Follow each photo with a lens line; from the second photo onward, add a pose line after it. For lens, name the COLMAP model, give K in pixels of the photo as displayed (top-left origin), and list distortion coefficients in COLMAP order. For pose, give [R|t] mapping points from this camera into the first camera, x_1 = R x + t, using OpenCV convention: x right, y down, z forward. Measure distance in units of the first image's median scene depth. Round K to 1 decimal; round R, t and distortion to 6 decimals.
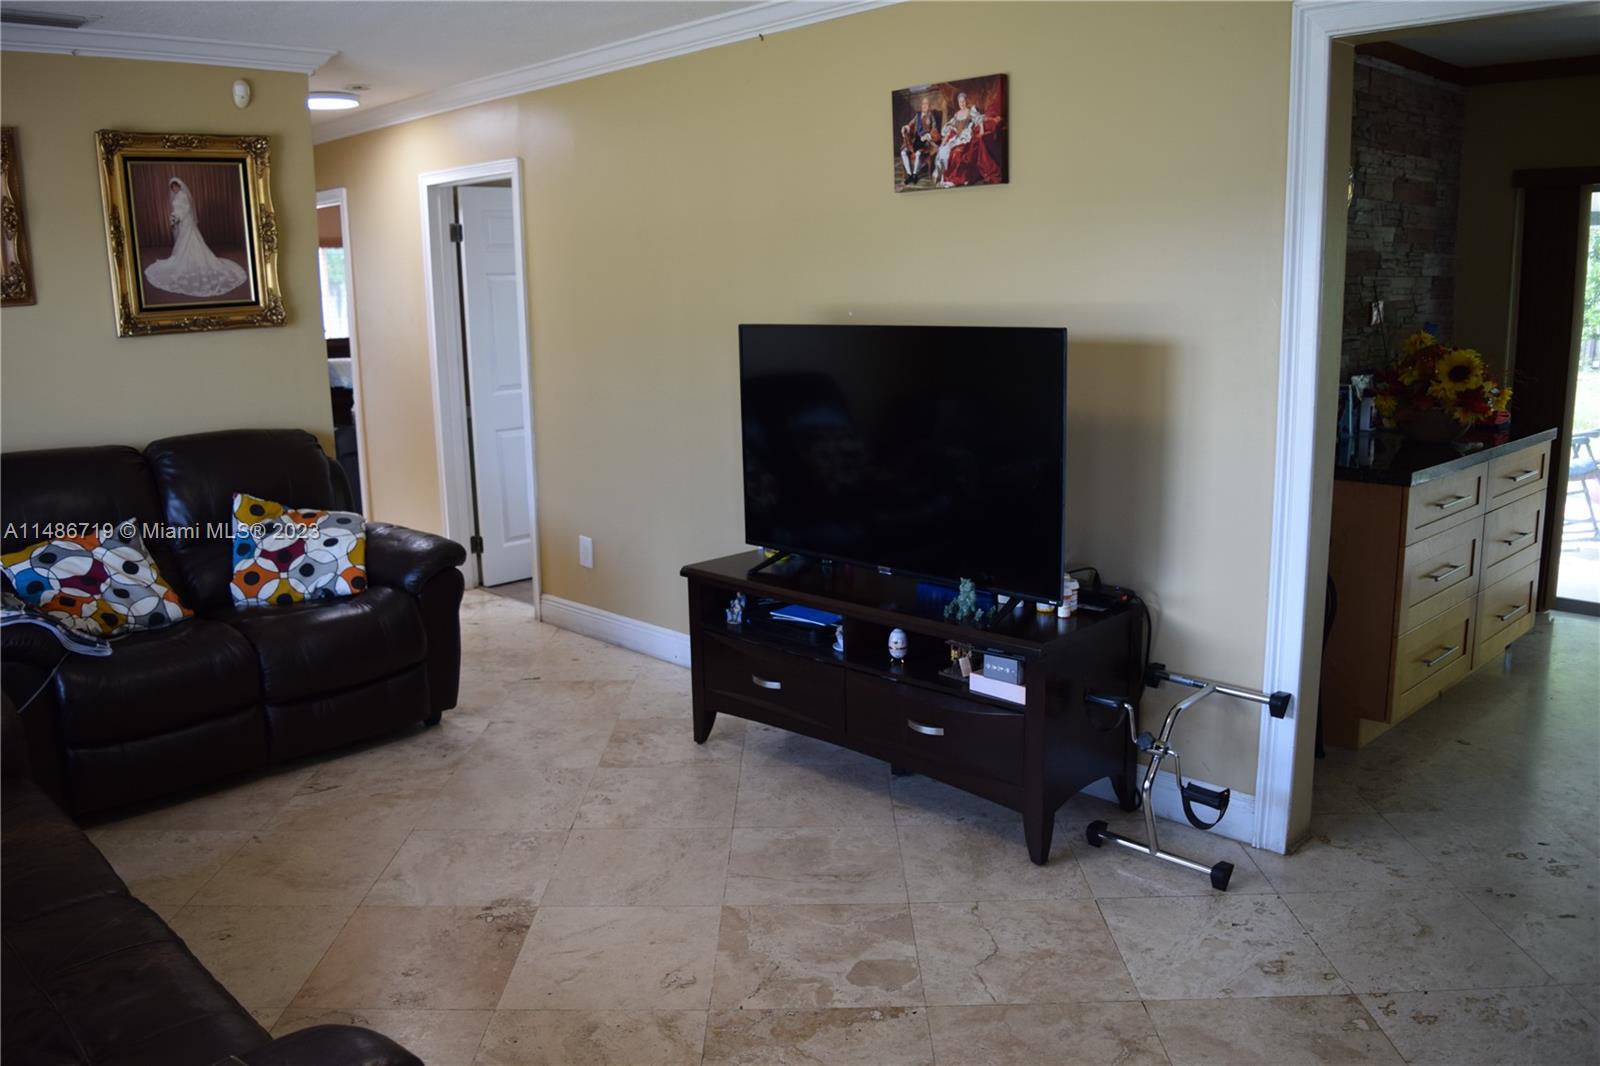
lens RADIAL K [[1262.5, 0, 789.2], [0, 1262.5, 525.8], [0, 0, 1]] dist [-0.089428, 0.021261]
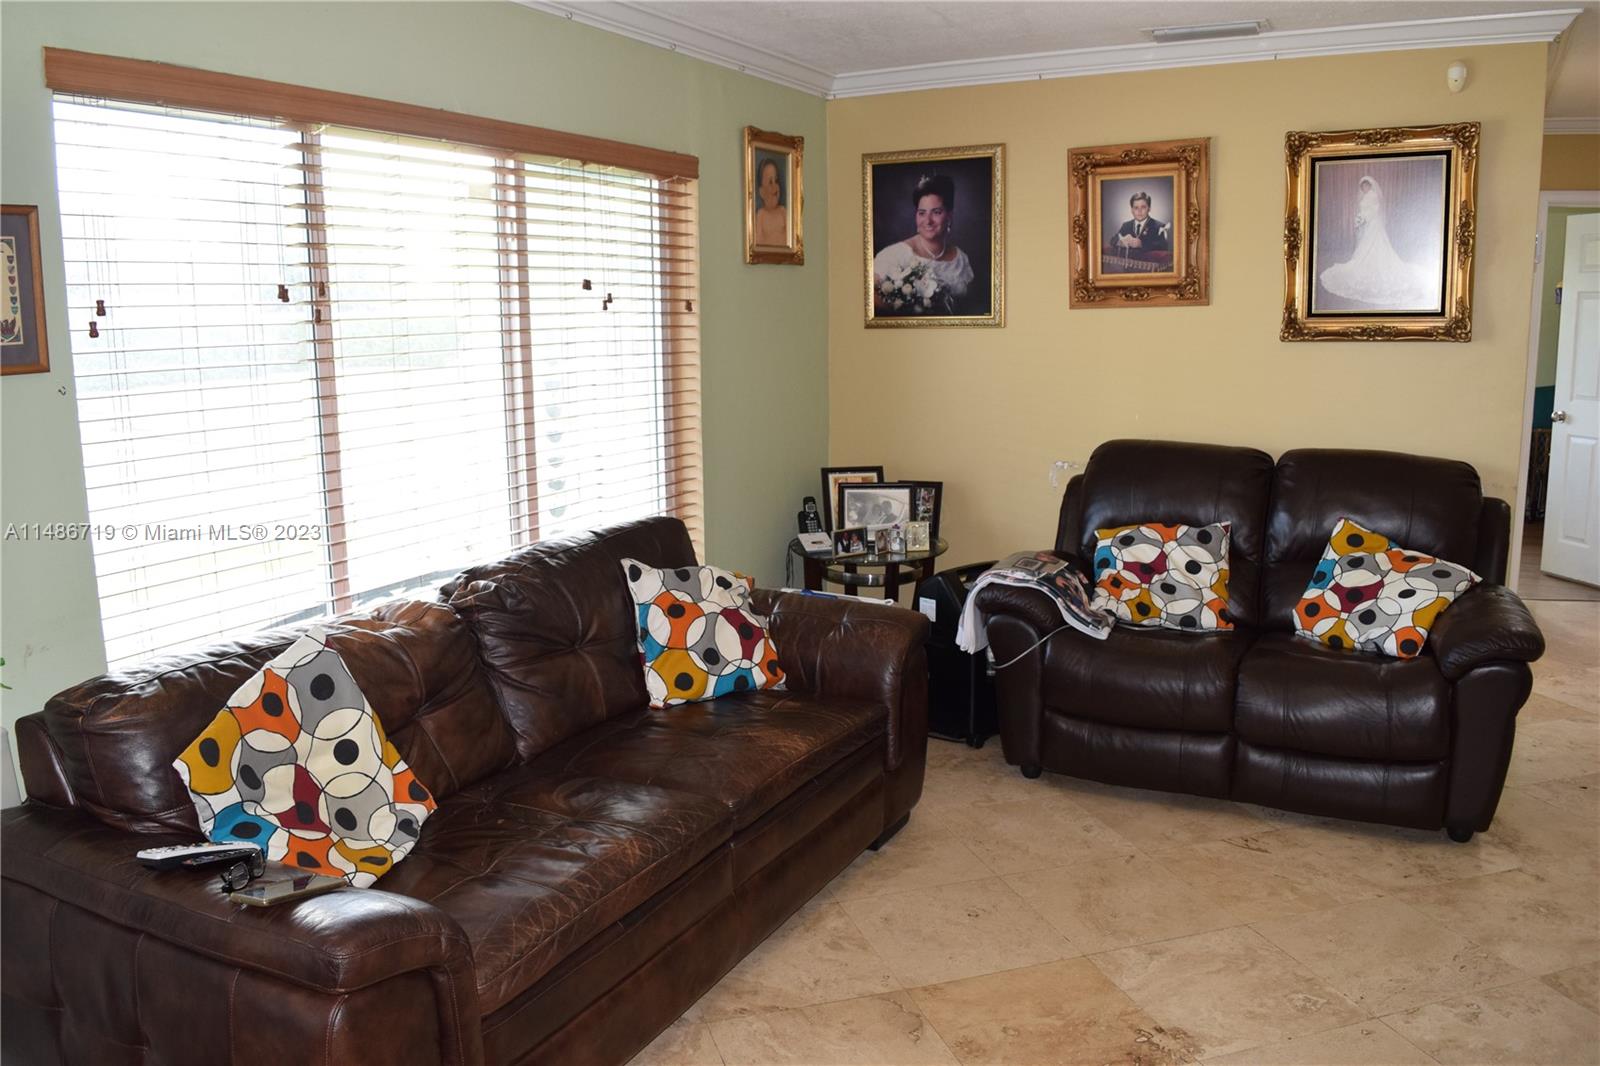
lens RADIAL K [[1262.5, 0, 792.1], [0, 1262.5, 530.0], [0, 0, 1]] dist [-0.089428, 0.021261]
pose [[0.309548, 0.183895, -0.932932, 0.311273], [-0.180474, 0.974650, 0.132237, -0.070908], [0.933600, 0.127436, 0.334889, 0.336075]]
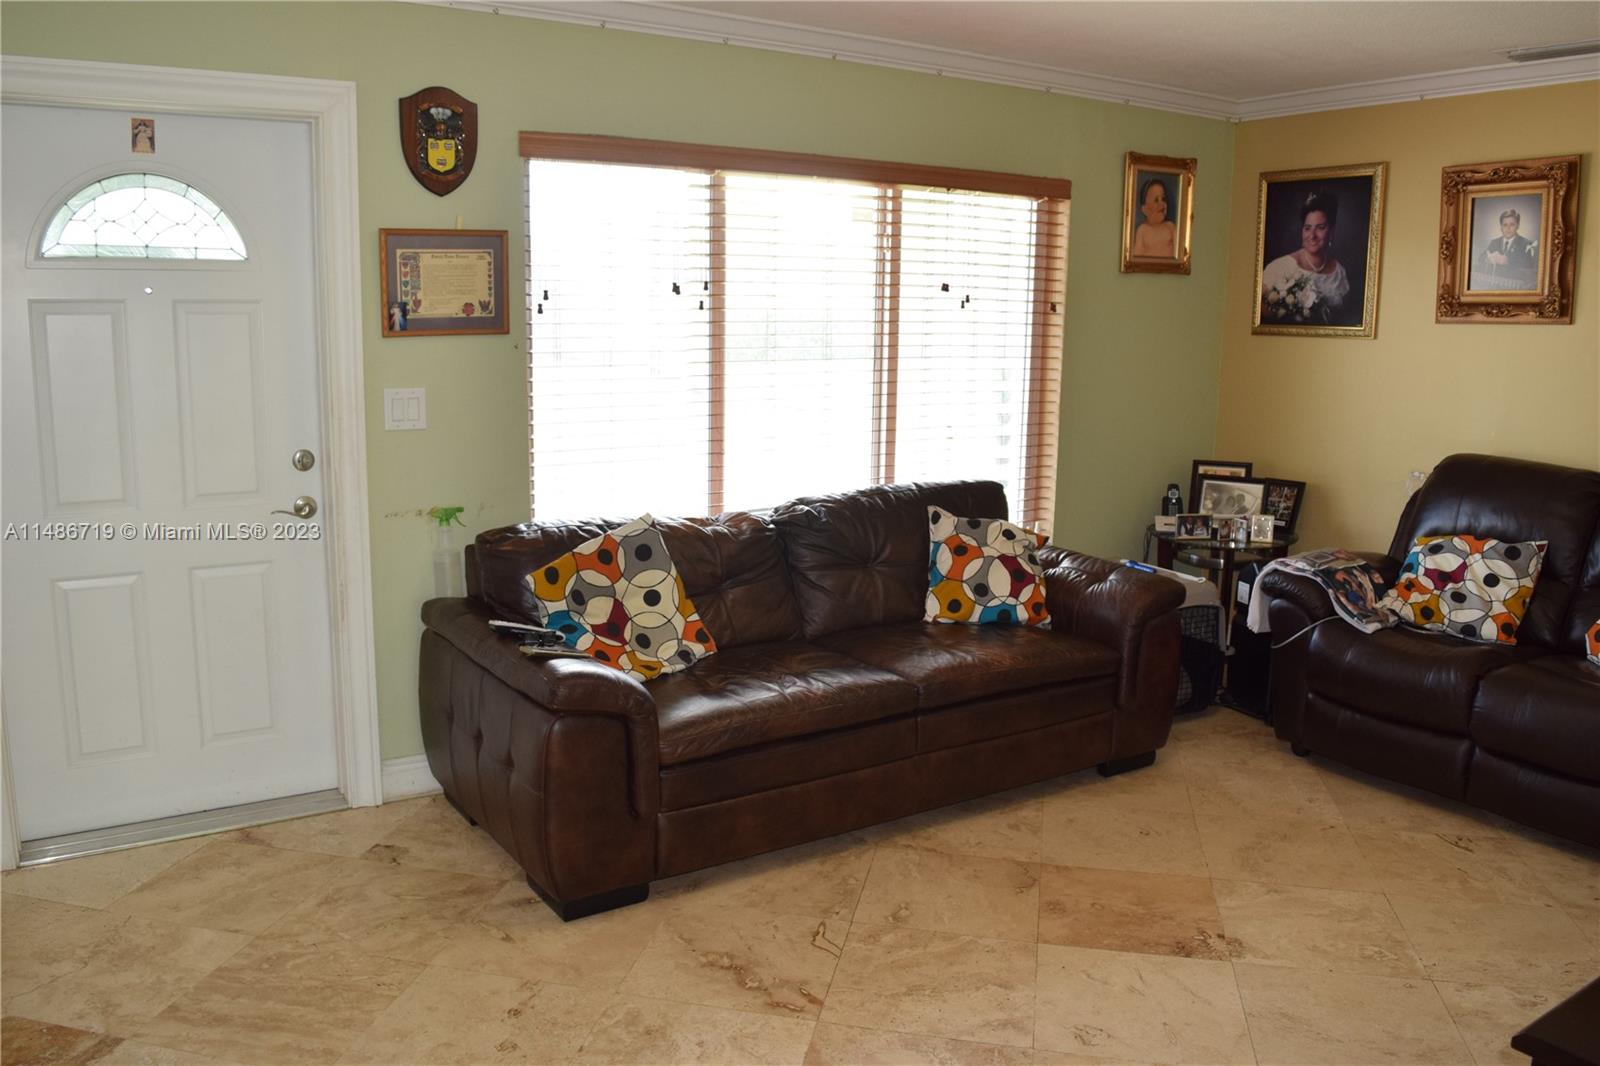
lens RADIAL K [[1262.5, 0, 791.2], [0, 1262.5, 534.5], [0, 0, 1]] dist [-0.089428, 0.021261]
pose [[-0.192127, 0.196214, -0.961555, 0.545297], [-0.199780, 0.951471, 0.234074, -0.123139], [0.960820, 0.237071, -0.143604, 0.564090]]
